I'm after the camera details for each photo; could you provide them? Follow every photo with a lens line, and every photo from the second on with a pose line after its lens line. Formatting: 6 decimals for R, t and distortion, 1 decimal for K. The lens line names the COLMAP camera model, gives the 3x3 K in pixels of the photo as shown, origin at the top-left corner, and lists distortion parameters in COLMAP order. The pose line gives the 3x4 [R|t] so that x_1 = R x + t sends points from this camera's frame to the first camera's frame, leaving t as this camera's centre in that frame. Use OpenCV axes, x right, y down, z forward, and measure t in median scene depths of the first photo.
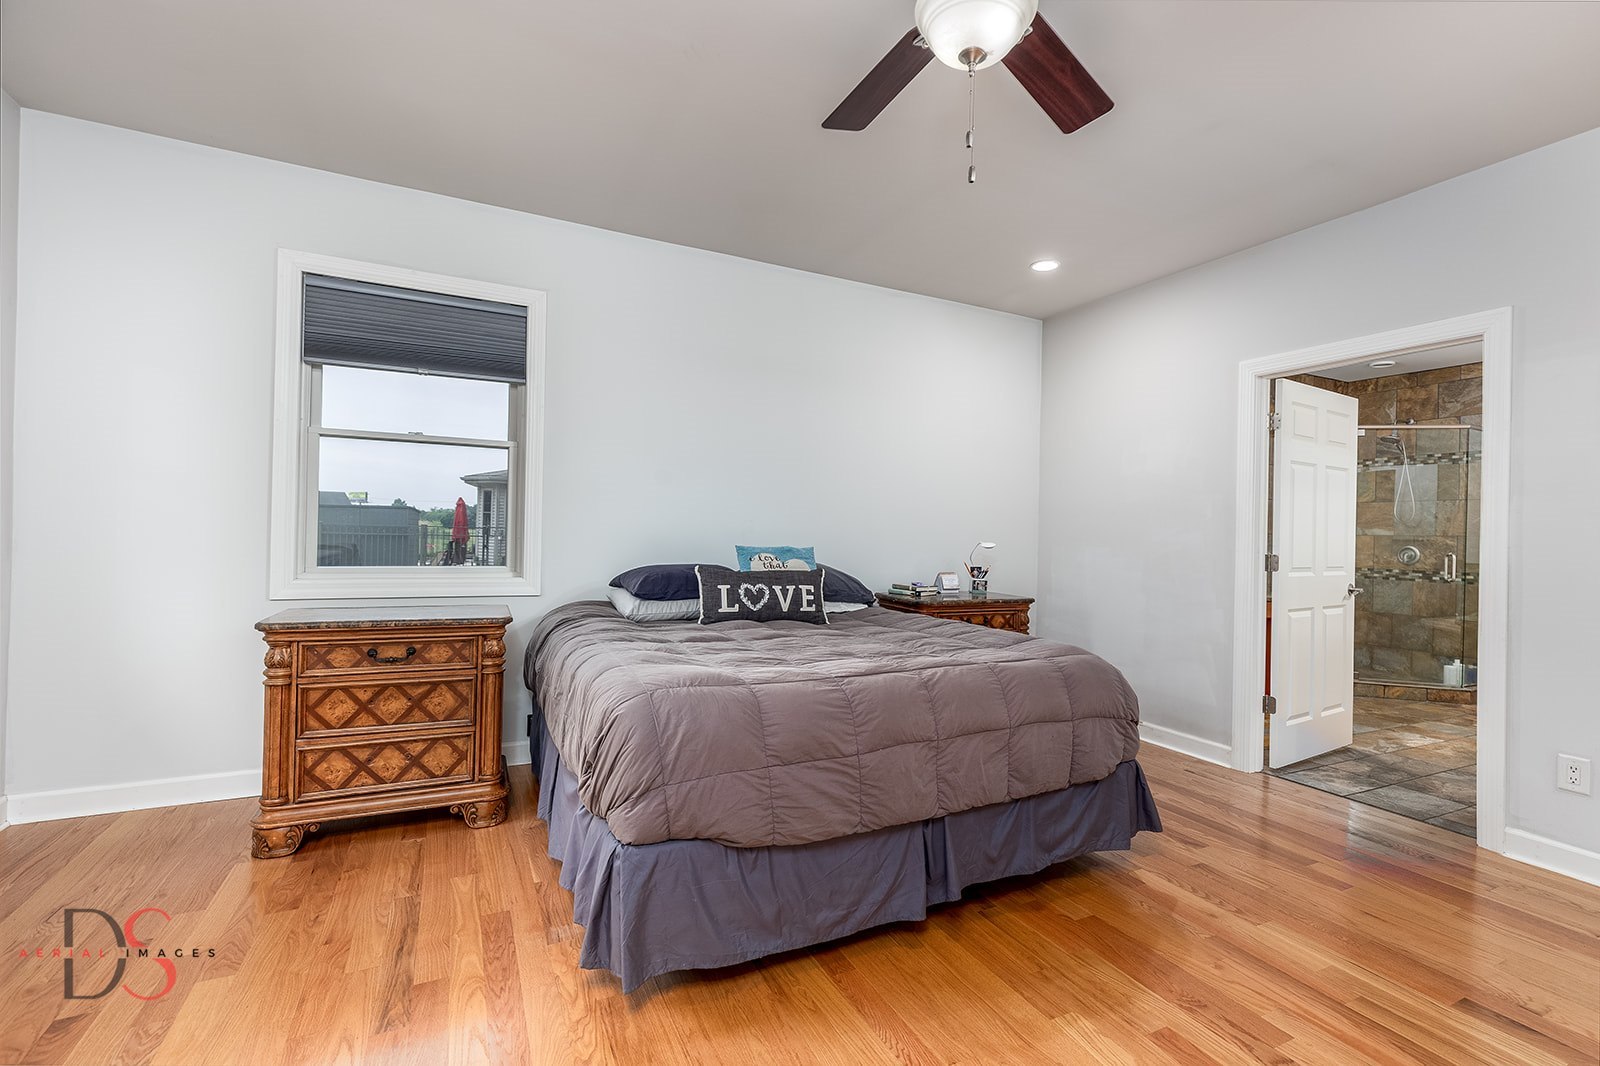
lens RADIAL K [[719.9, 0, 807.9], [0, 719.9, 531.7], [0, 0, 1]] dist [0.006366, -0.000744]
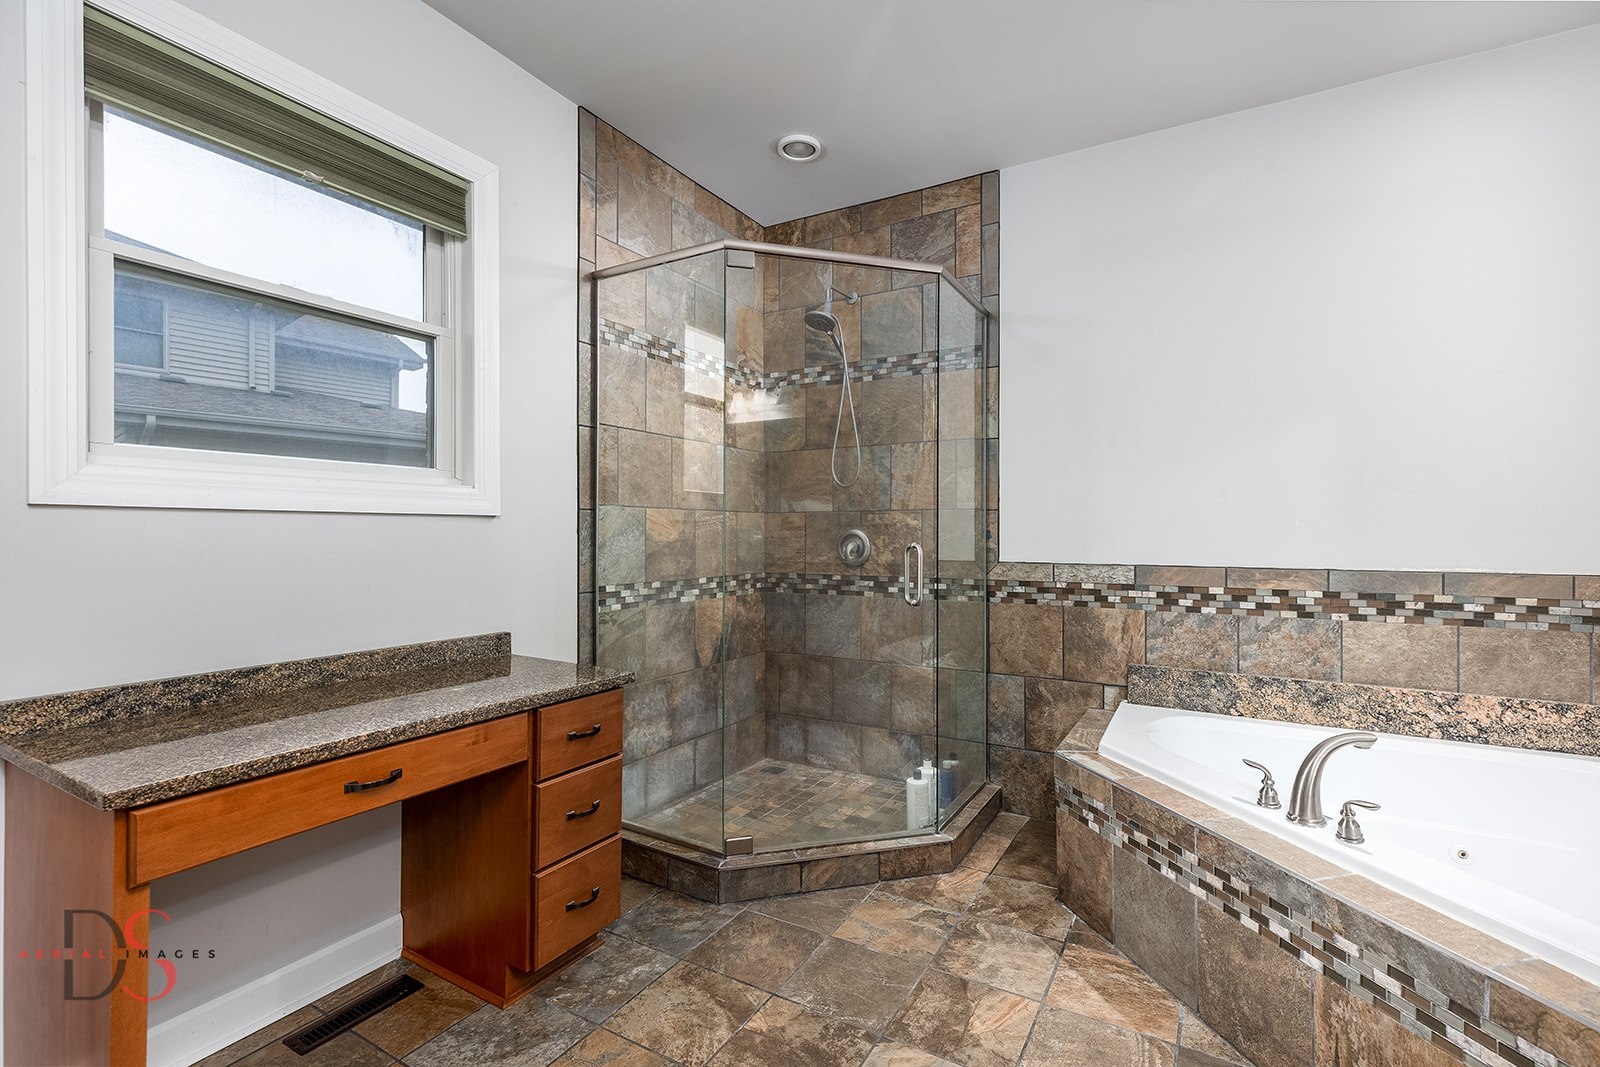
lens RADIAL K [[719.9, 0, 814.2], [0, 719.9, 530.3], [0, 0, 1]] dist [0.006366, -0.000744]
pose [[0.828148, -0.019701, 0.560163, 0.515806], [0.017615, 0.999803, 0.009122, 0.014790], [-0.560233, 0.002312, 0.828332, 0.583864]]
